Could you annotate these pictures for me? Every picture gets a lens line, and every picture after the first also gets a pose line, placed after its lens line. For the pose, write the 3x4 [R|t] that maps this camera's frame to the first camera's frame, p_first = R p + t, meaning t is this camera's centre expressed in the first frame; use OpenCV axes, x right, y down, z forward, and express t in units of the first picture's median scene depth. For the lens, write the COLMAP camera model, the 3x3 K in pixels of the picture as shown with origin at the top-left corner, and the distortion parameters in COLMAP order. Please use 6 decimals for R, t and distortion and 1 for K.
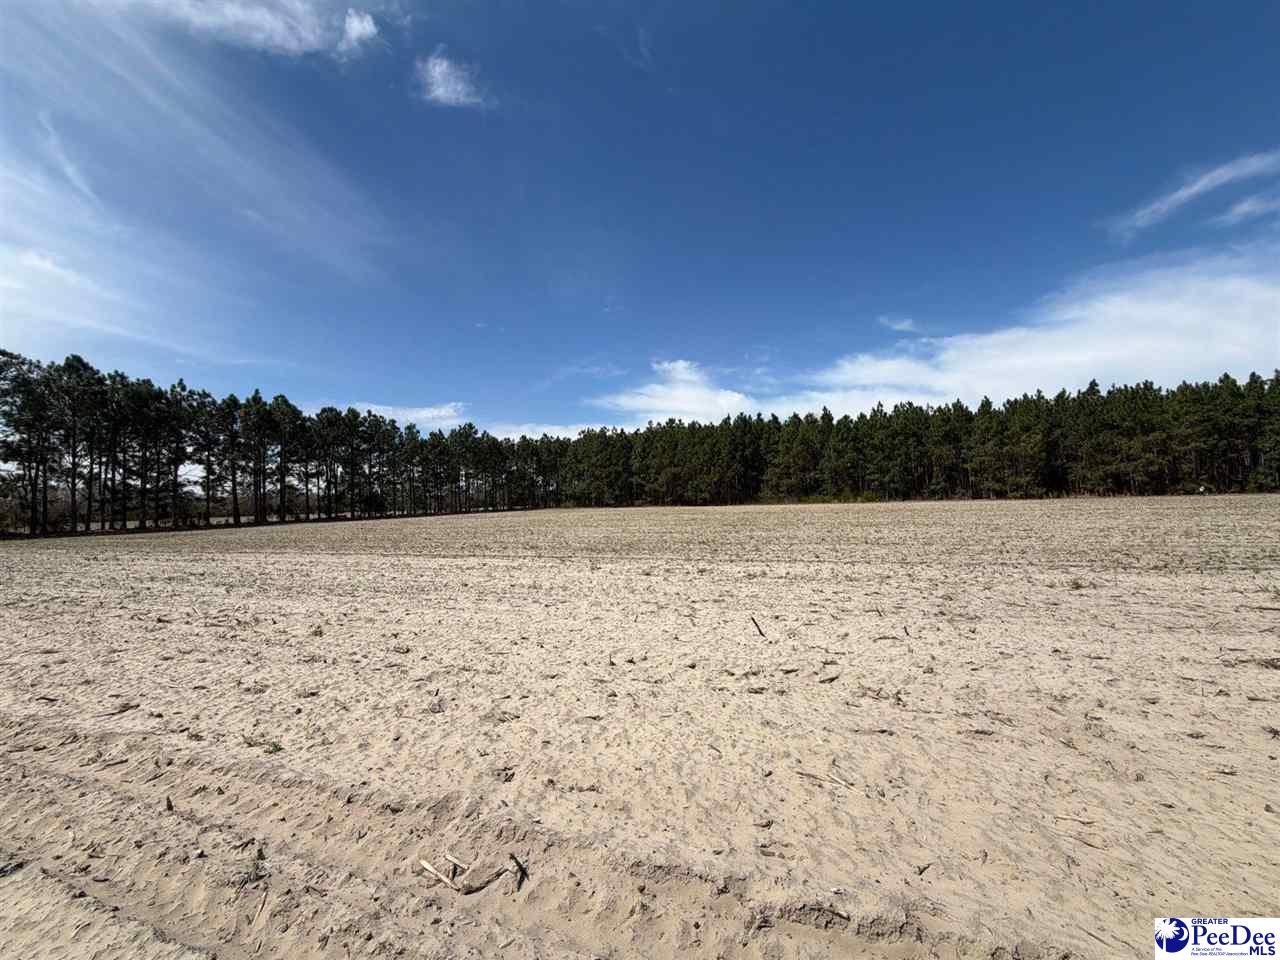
lens RADIAL K [[503.1, 0, 640.0], [0, 503.1, 480.0], [0, 0, 1]] dist [-0.000823, 0.000153]
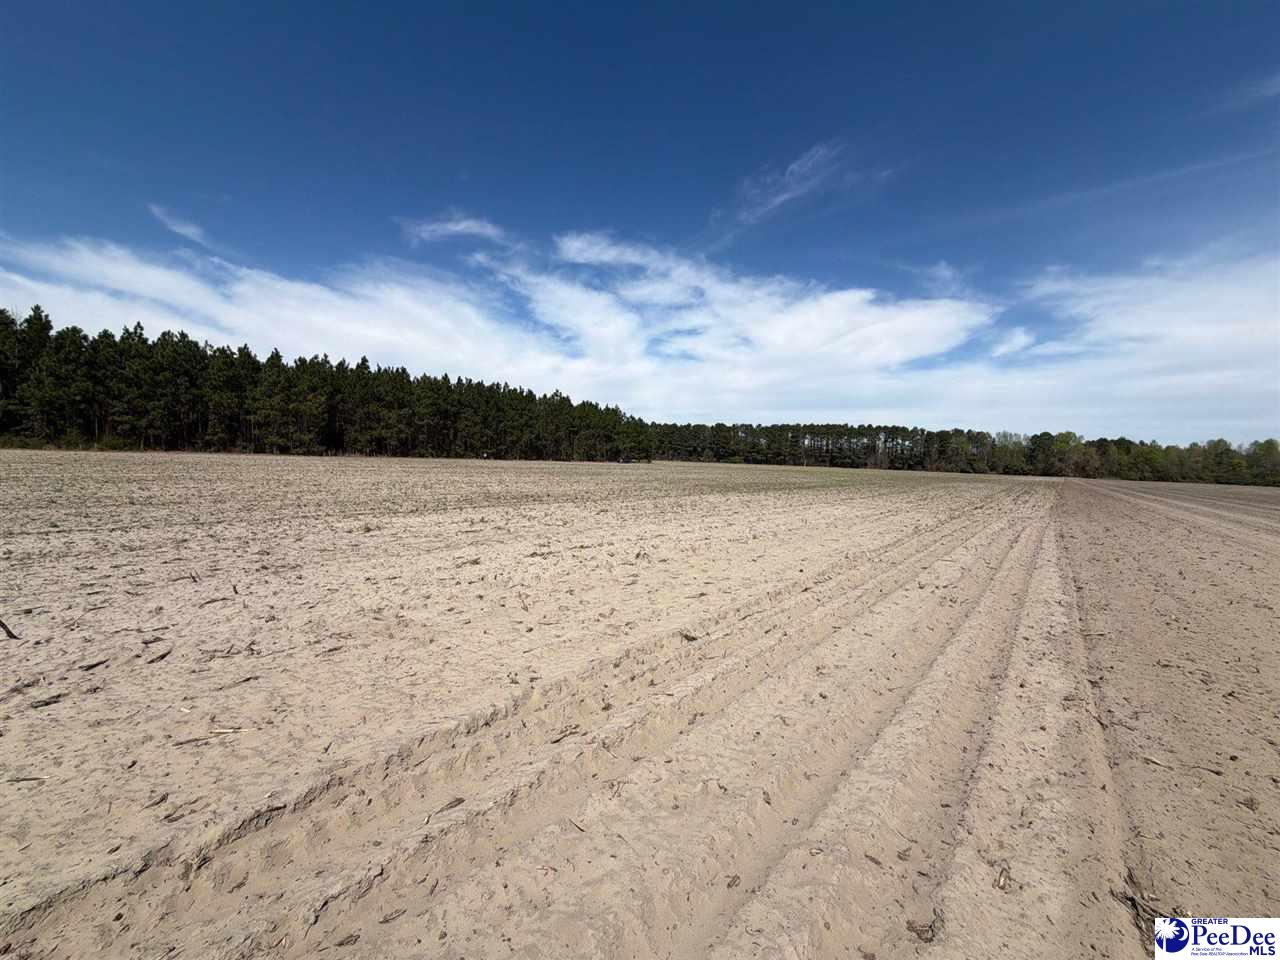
lens RADIAL K [[509.6, 0, 639.1], [0, 509.6, 482.0], [0, 0, 1]] dist [0.000237, -0.000132]
pose [[0.324993, -0.006747, 0.945692, -0.113515], [-0.081539, 0.996051, 0.035128, -0.006583], [-0.942195, -0.088527, 0.323159, -0.034383]]
